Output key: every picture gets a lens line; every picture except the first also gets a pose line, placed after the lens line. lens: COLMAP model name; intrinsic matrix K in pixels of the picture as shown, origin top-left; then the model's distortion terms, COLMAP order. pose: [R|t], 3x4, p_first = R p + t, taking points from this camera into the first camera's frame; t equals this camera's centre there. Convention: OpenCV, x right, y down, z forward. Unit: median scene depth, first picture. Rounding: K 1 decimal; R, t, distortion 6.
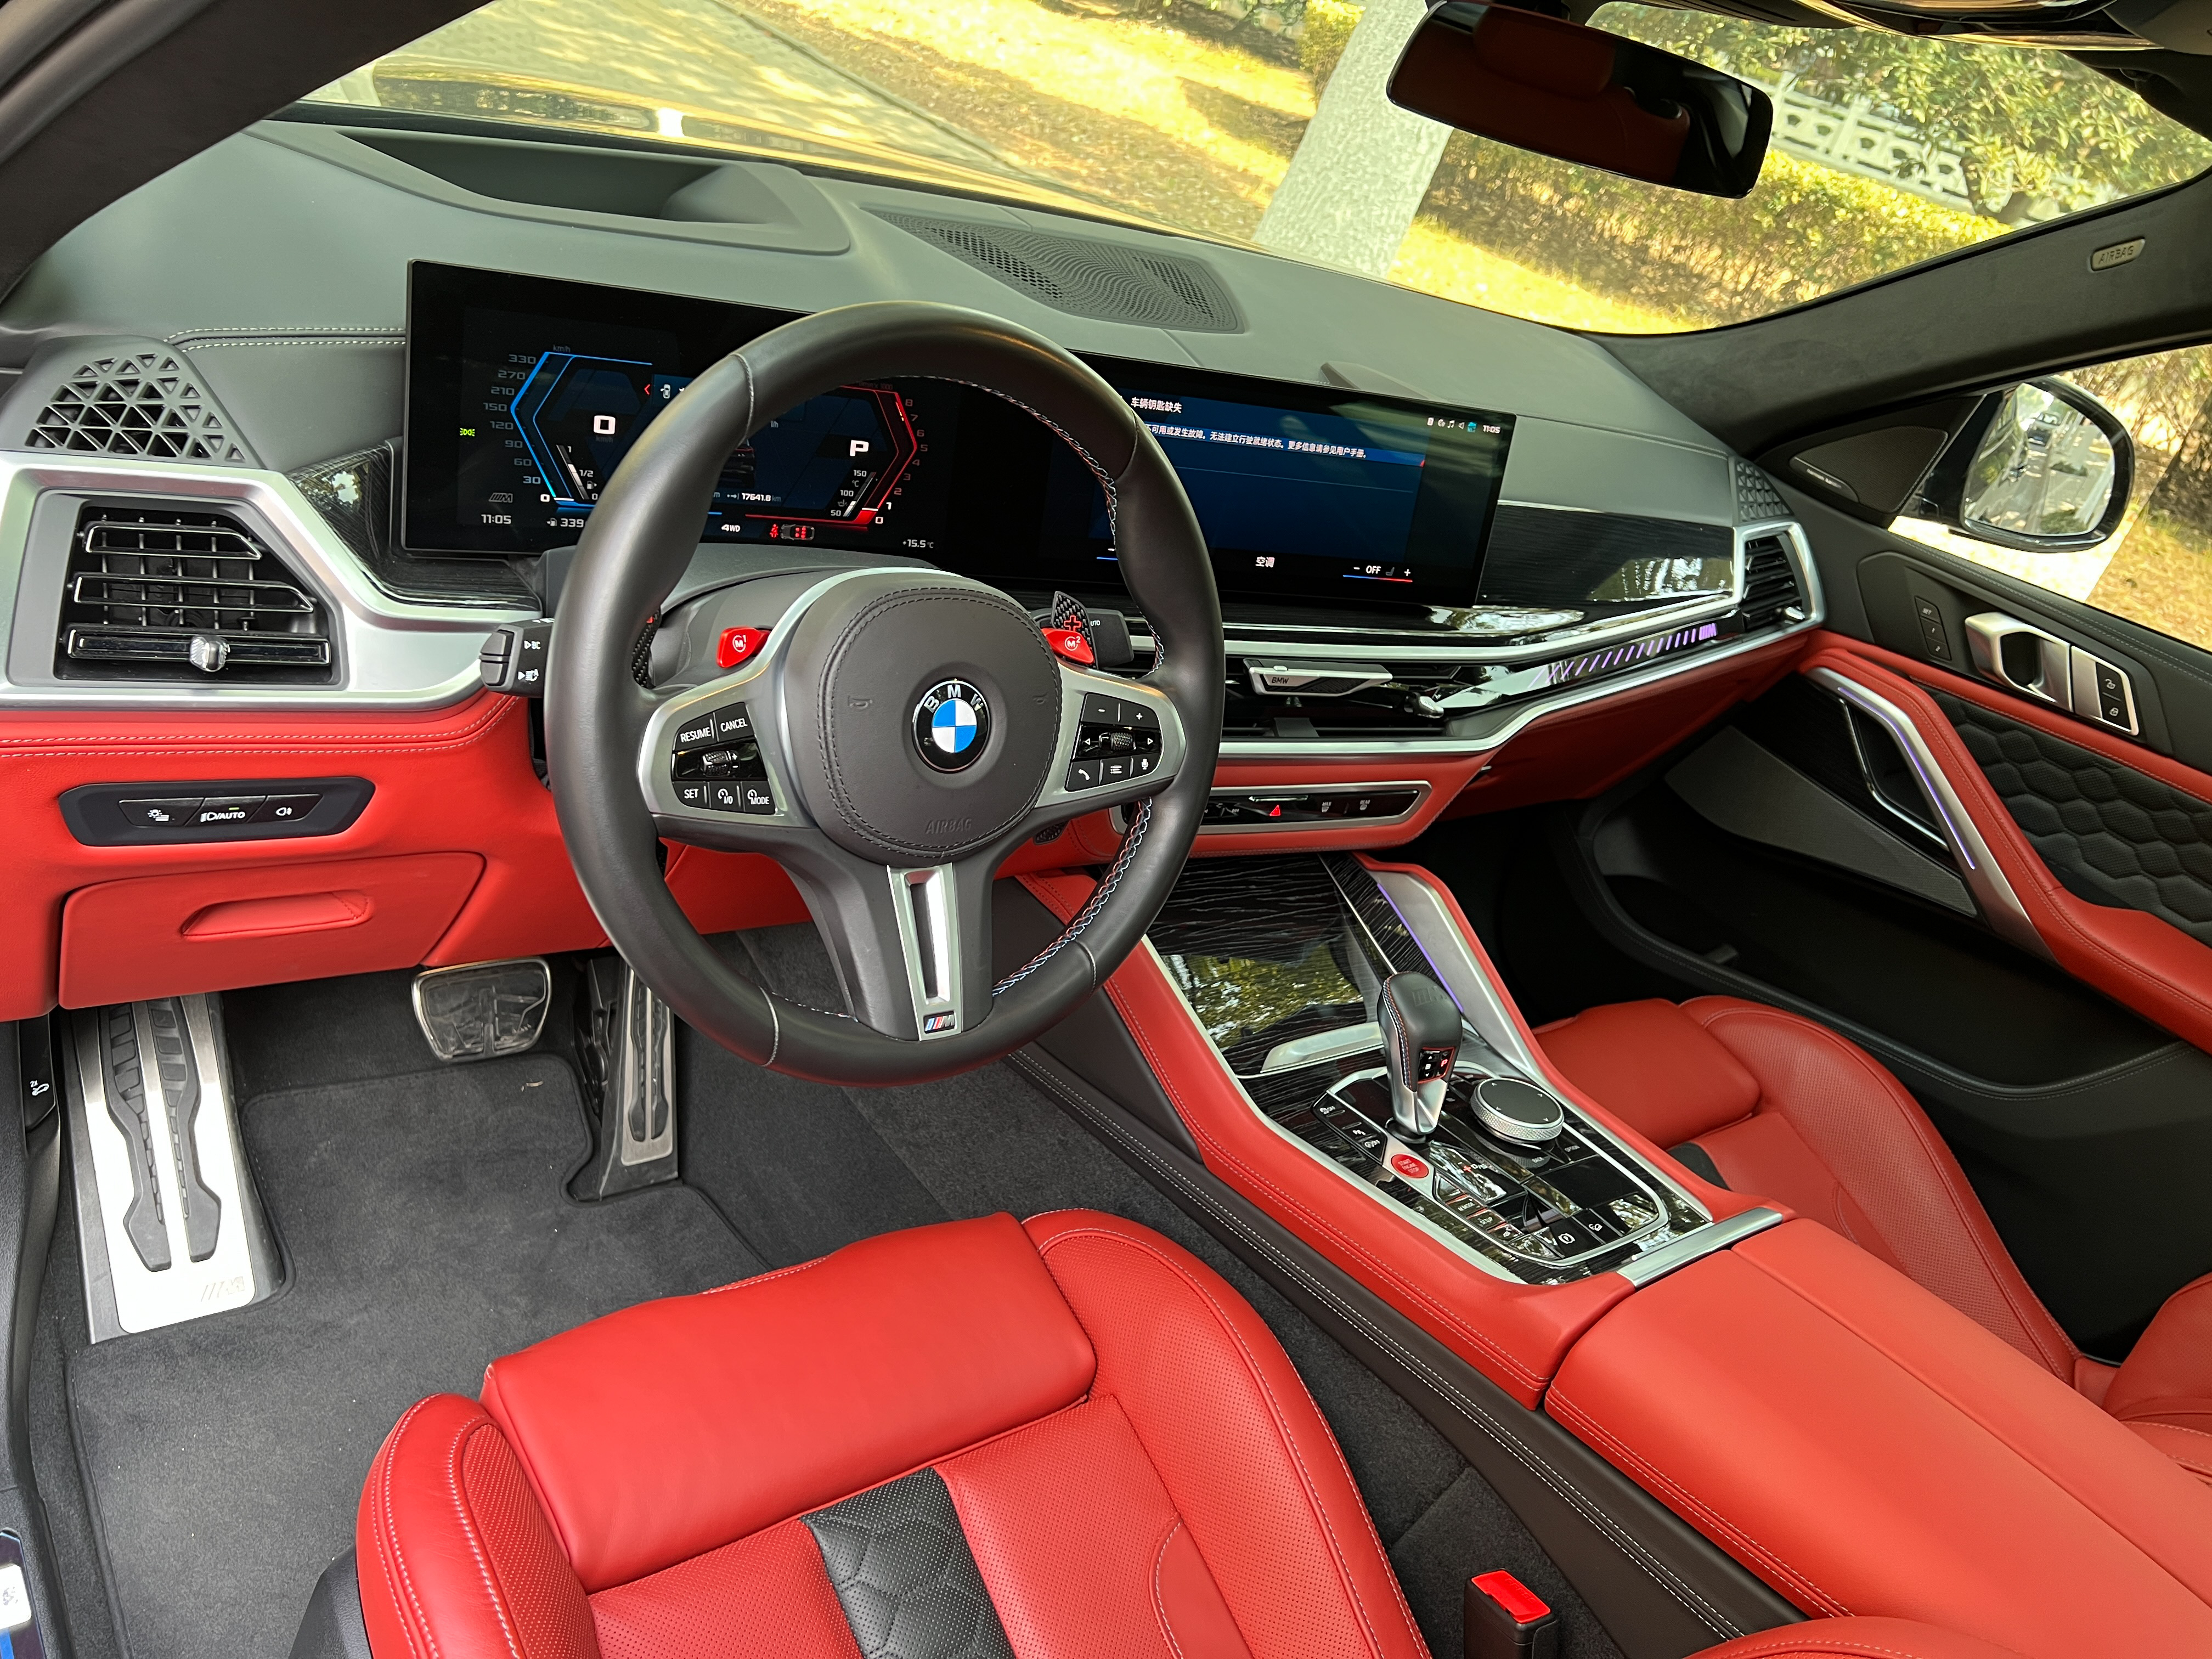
lens RADIAL K [[1691.8, 0, 1089.5], [0, 1691.8, 822.2], [0, 0, 1]] dist [0.042763, -0.000805]
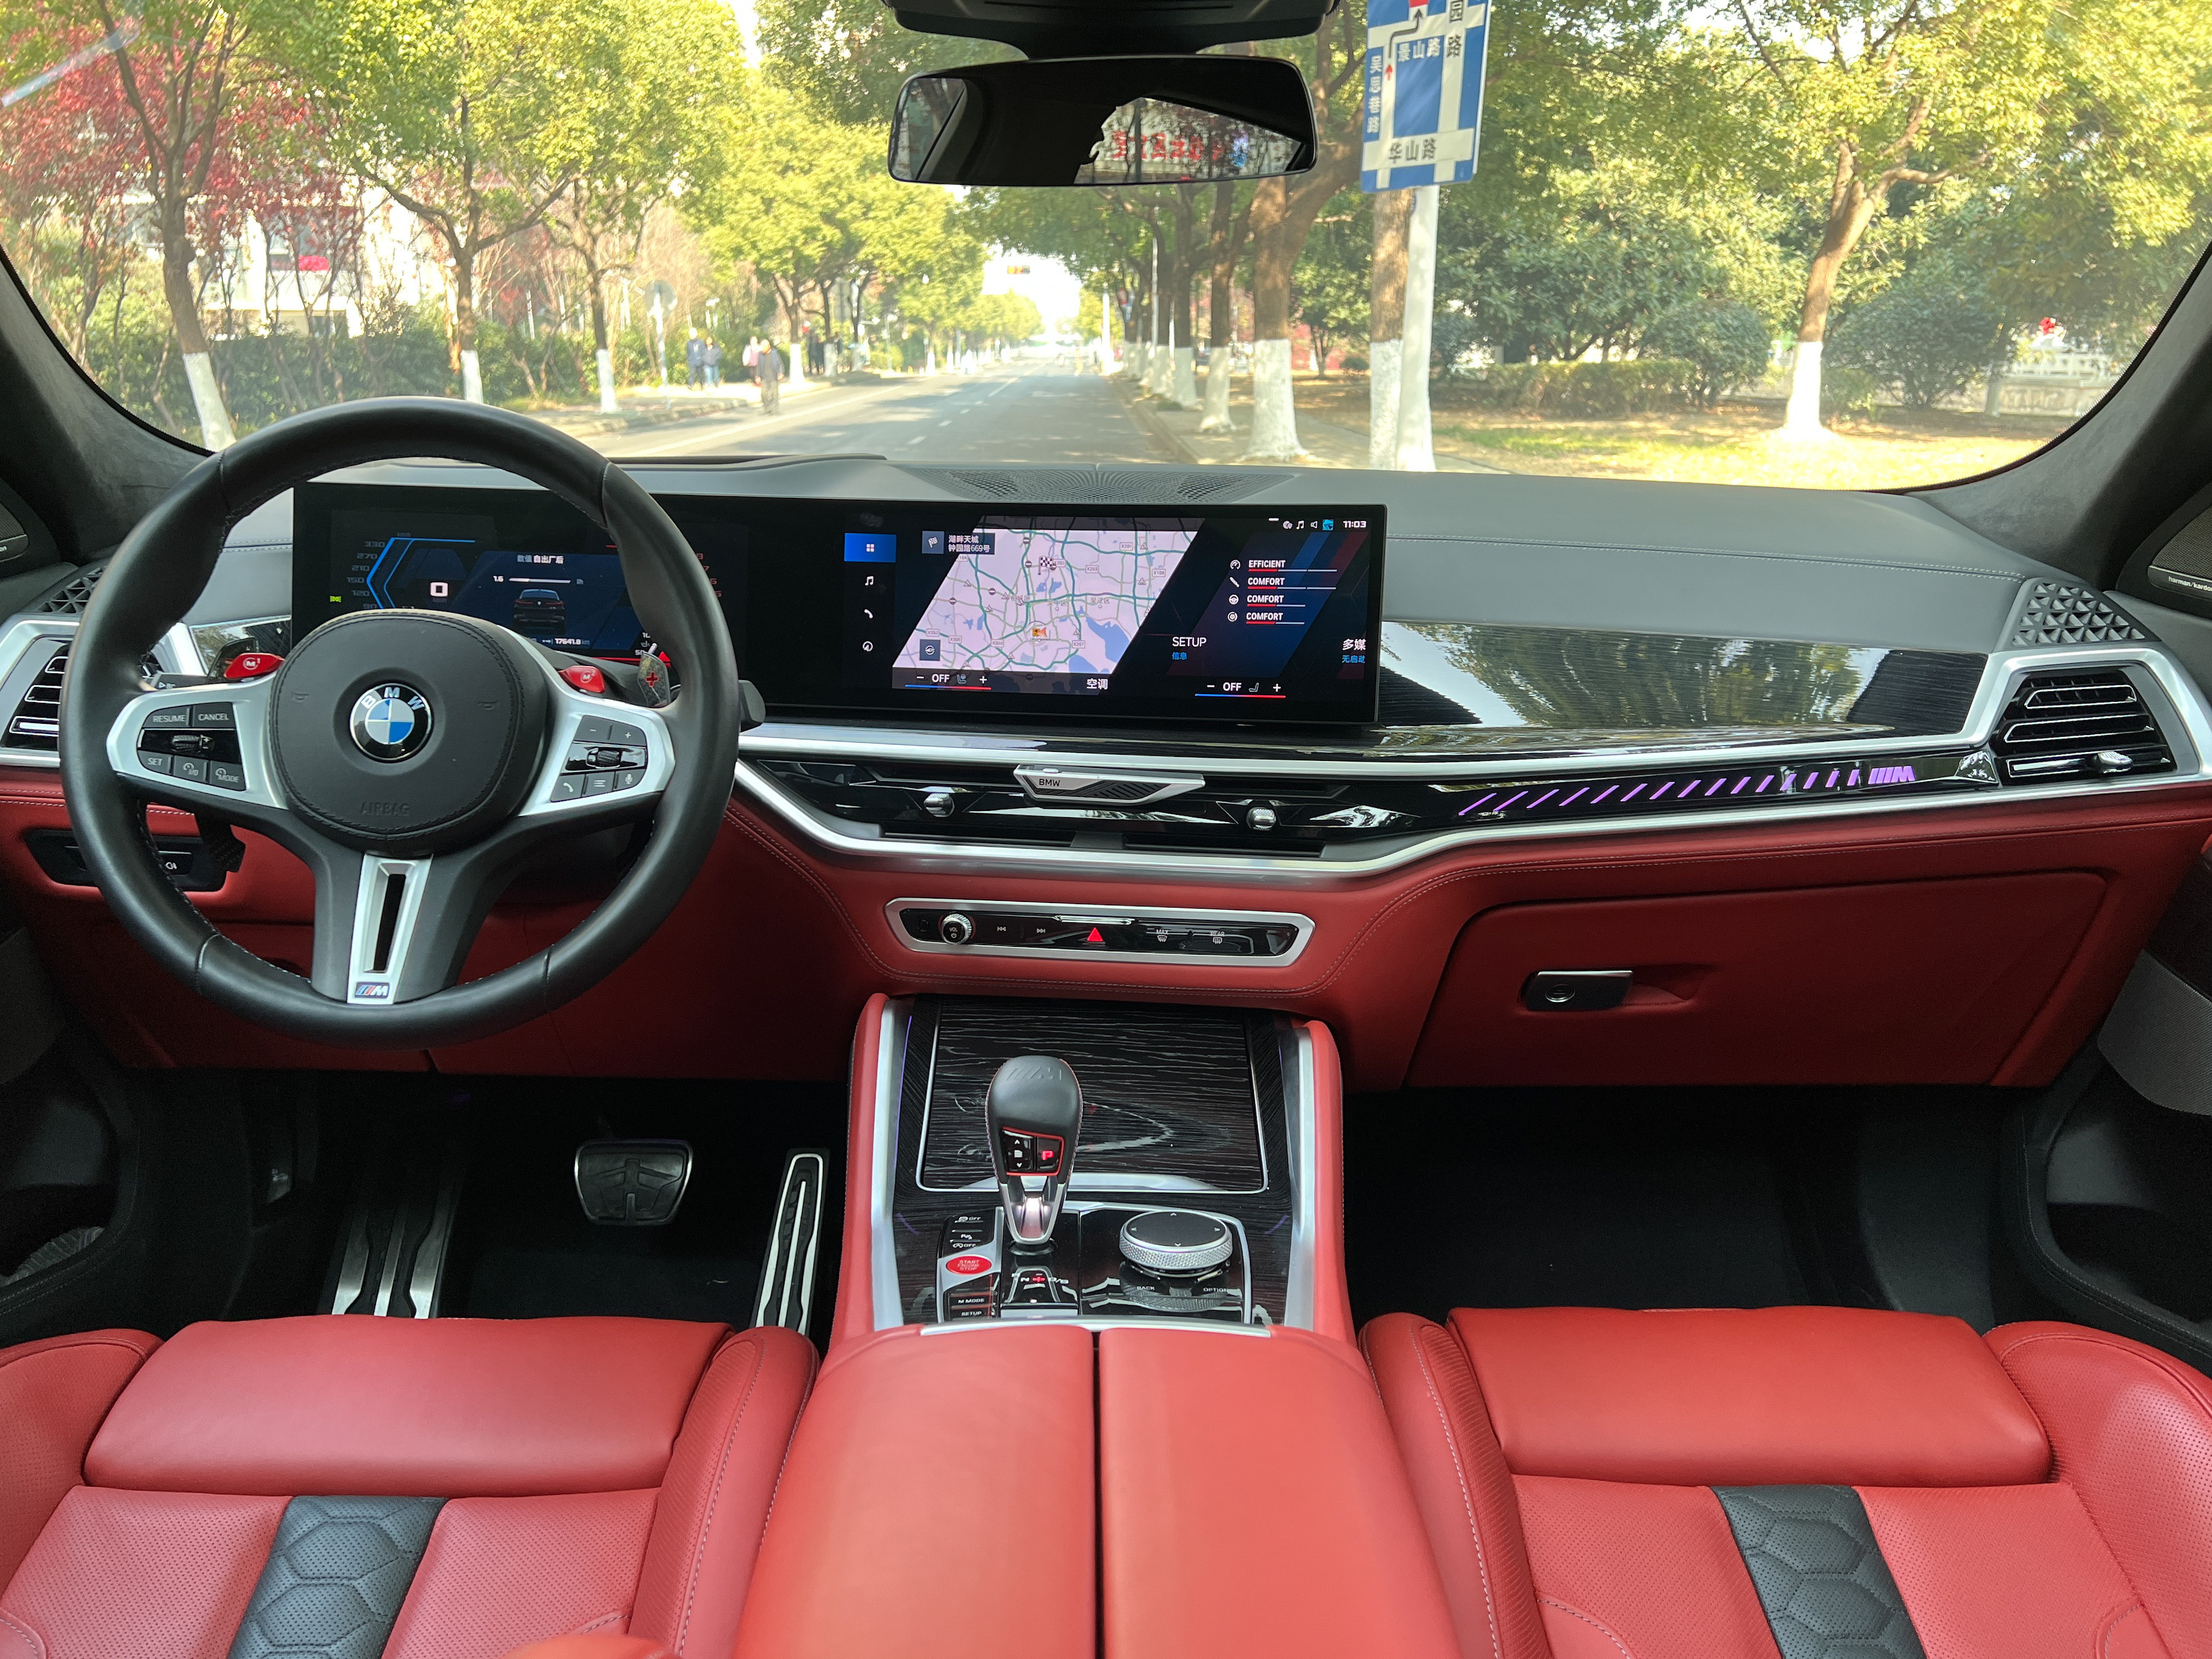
lens RADIAL K [[1691.8, 0, 1089.8], [0, 1691.8, 828.7], [0, 0, 1]] dist [0.042763, -0.000805]
pose [[0.785114, -0.099635, -0.611285, 0.851166], [-0.103811, 0.951843, -0.288475, 0.255041], [0.610589, 0.289943, 0.736962, 0.382976]]
